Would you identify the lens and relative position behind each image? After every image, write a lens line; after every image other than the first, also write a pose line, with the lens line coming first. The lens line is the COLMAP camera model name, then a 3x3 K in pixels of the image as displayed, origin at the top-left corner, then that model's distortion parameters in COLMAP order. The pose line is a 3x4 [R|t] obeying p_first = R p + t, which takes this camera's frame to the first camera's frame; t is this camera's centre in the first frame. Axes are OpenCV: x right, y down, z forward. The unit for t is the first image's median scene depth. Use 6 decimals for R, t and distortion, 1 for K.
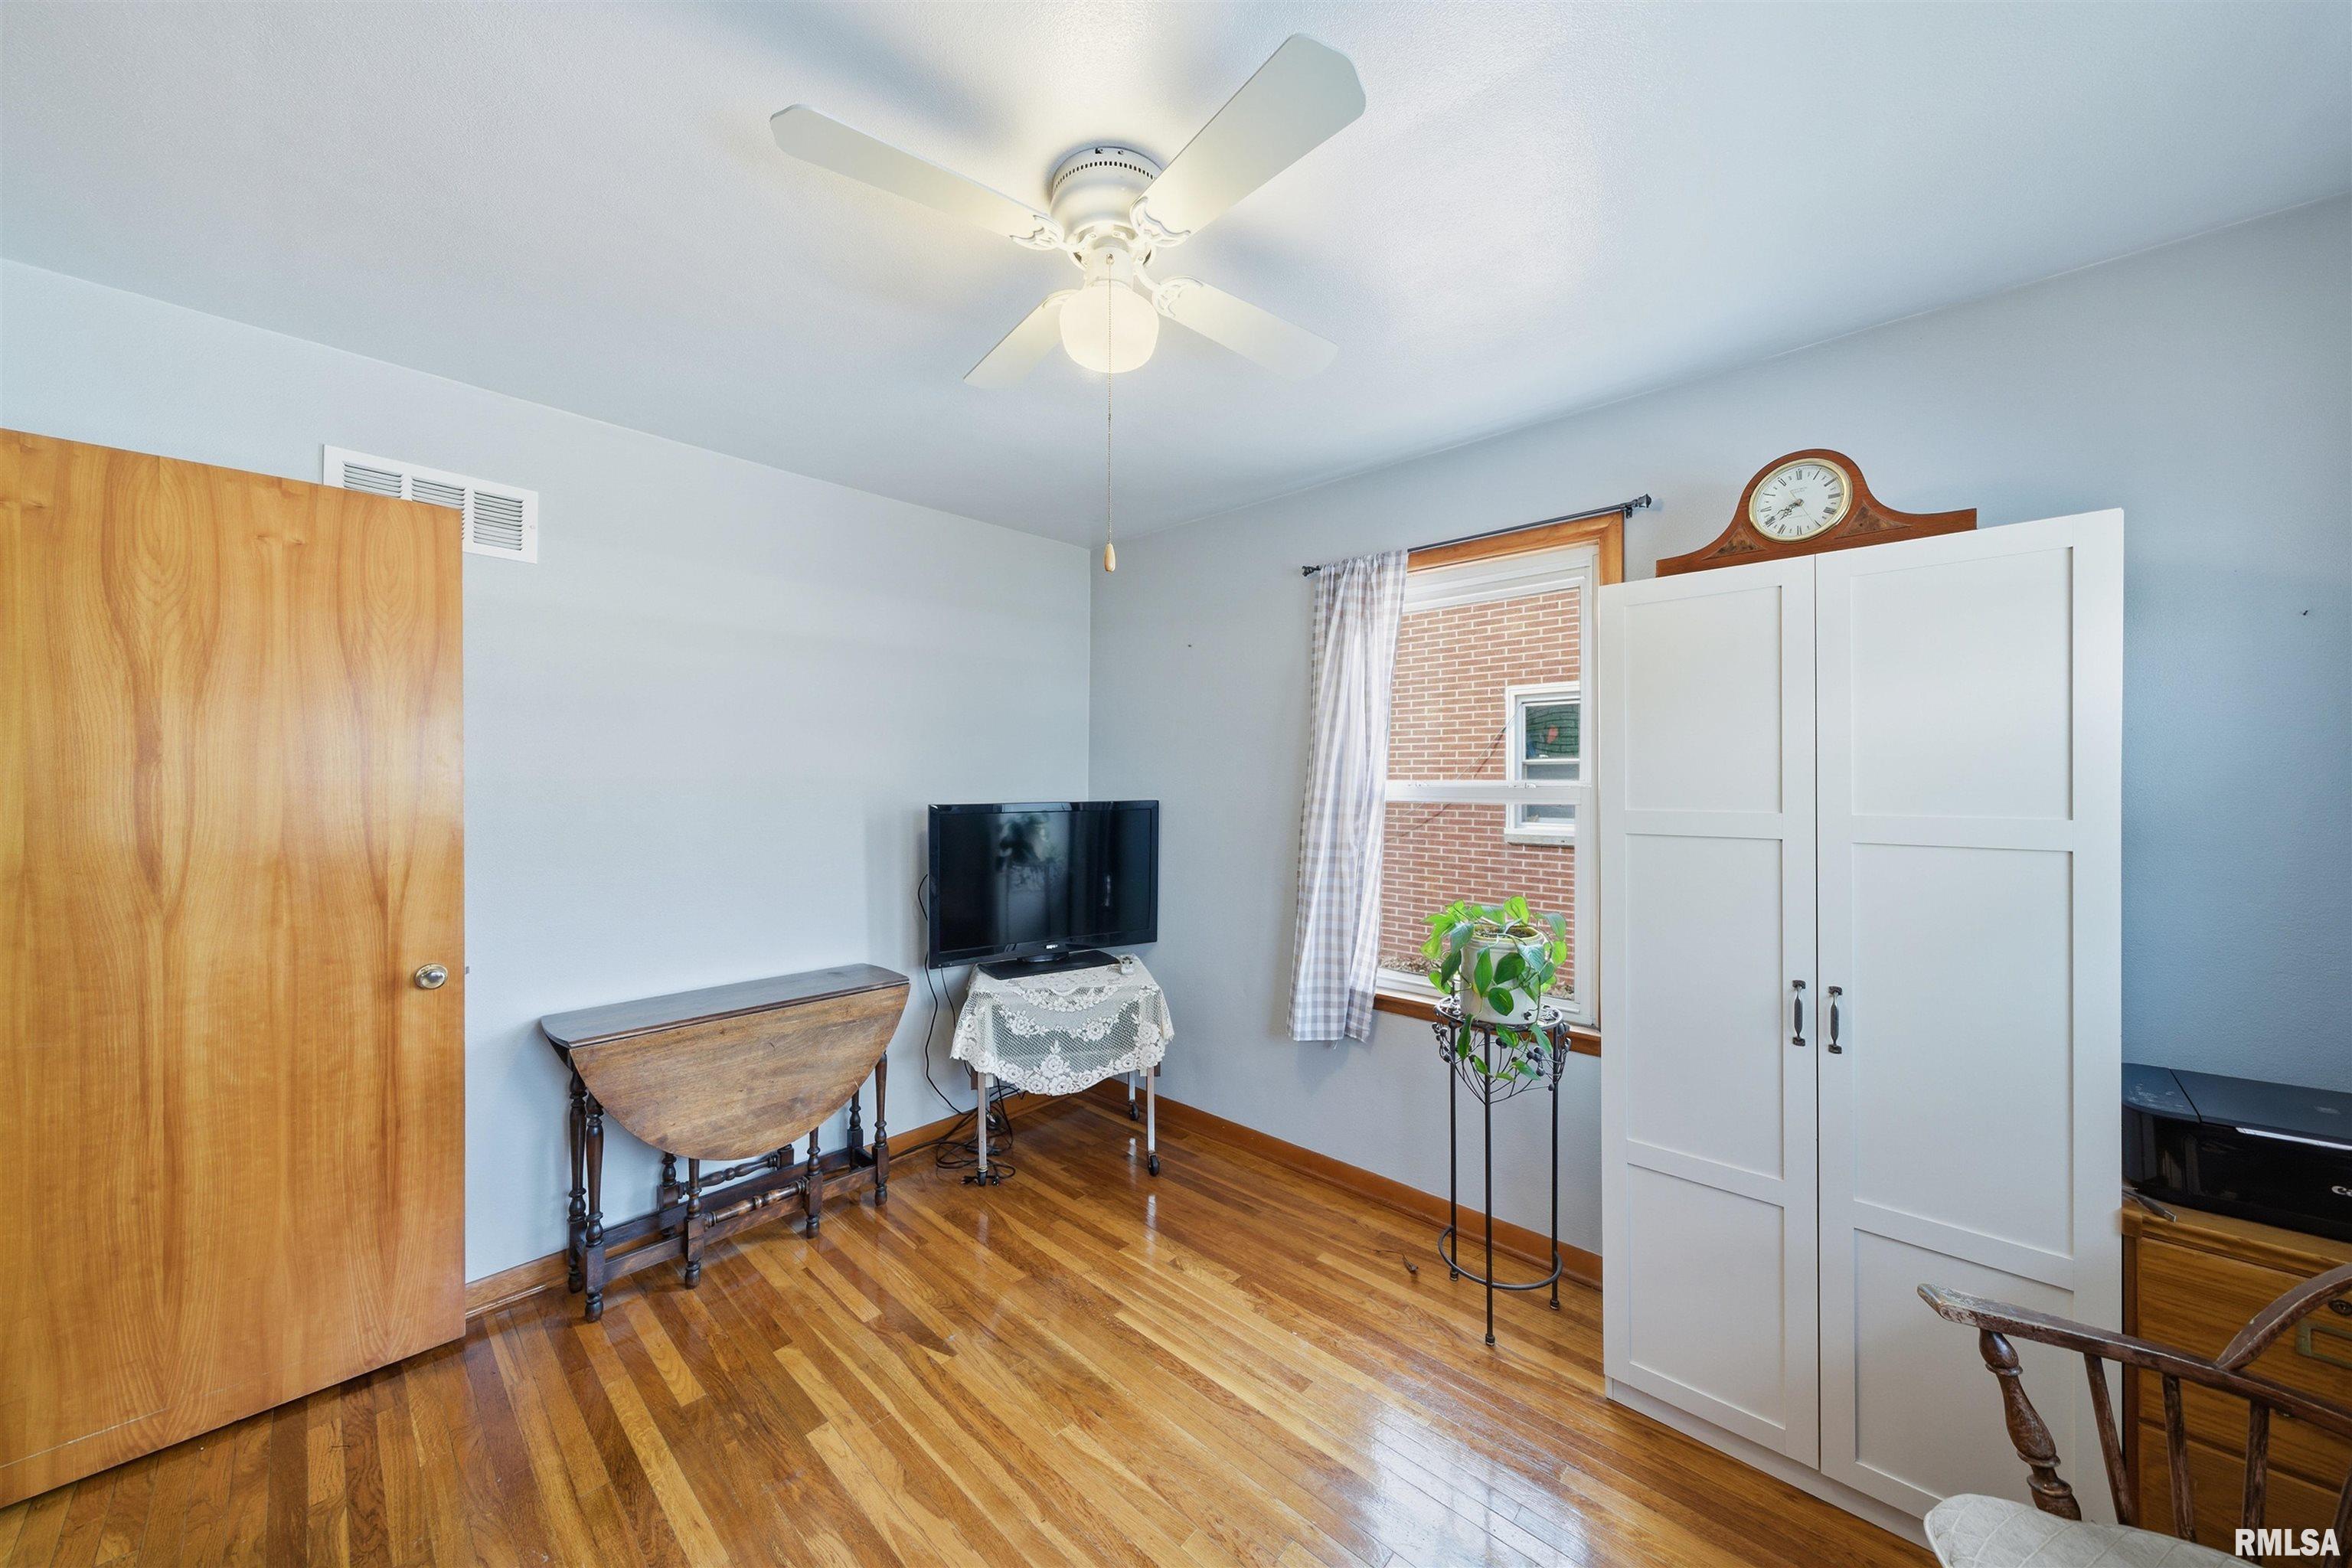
lens RADIAL K [[825.8, 0, 1170.2], [0, 825.8, 783.9], [0, 0, 1]] dist [-0.007921, 0.000226]
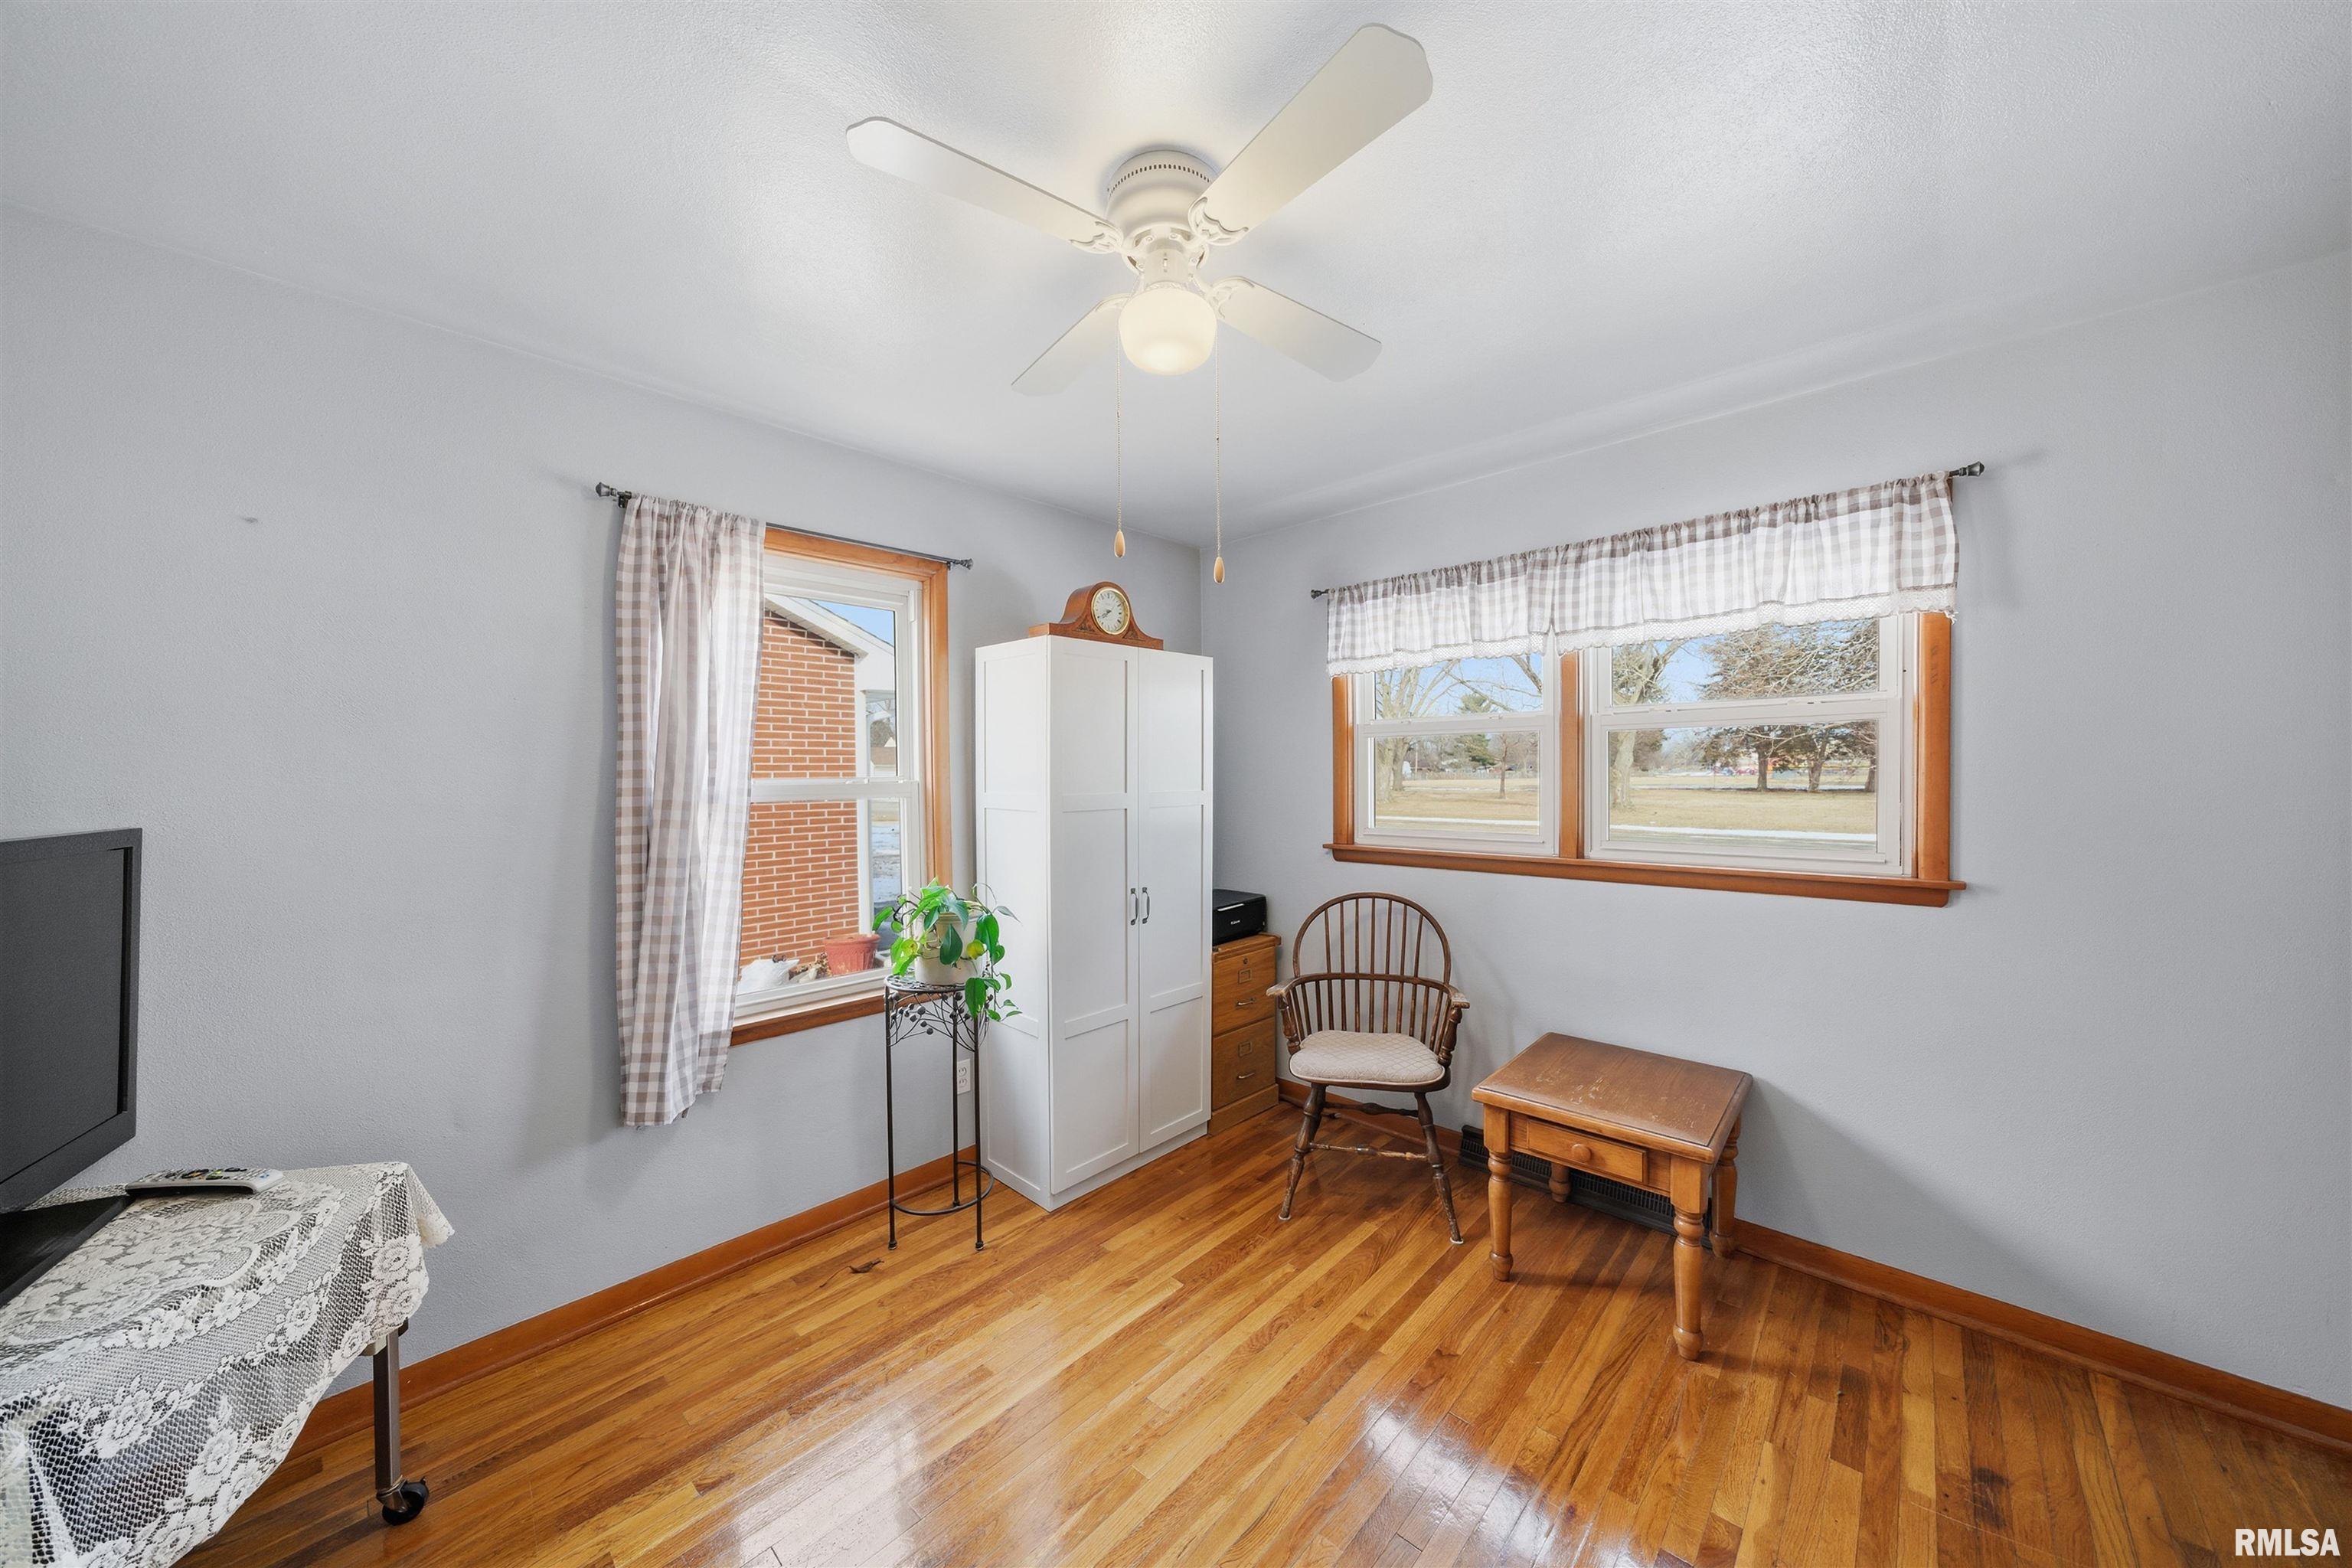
lens RADIAL K [[825.8, 0, 1168.9], [0, 825.8, 779.6], [0, 0, 1]] dist [-0.007921, 0.000226]
pose [[-0.027284, -0.004221, 0.999619, -0.664774], [0.005675, 0.999974, 0.004378, -0.004221], [-0.999612, 0.005792, -0.027260, 0.615622]]
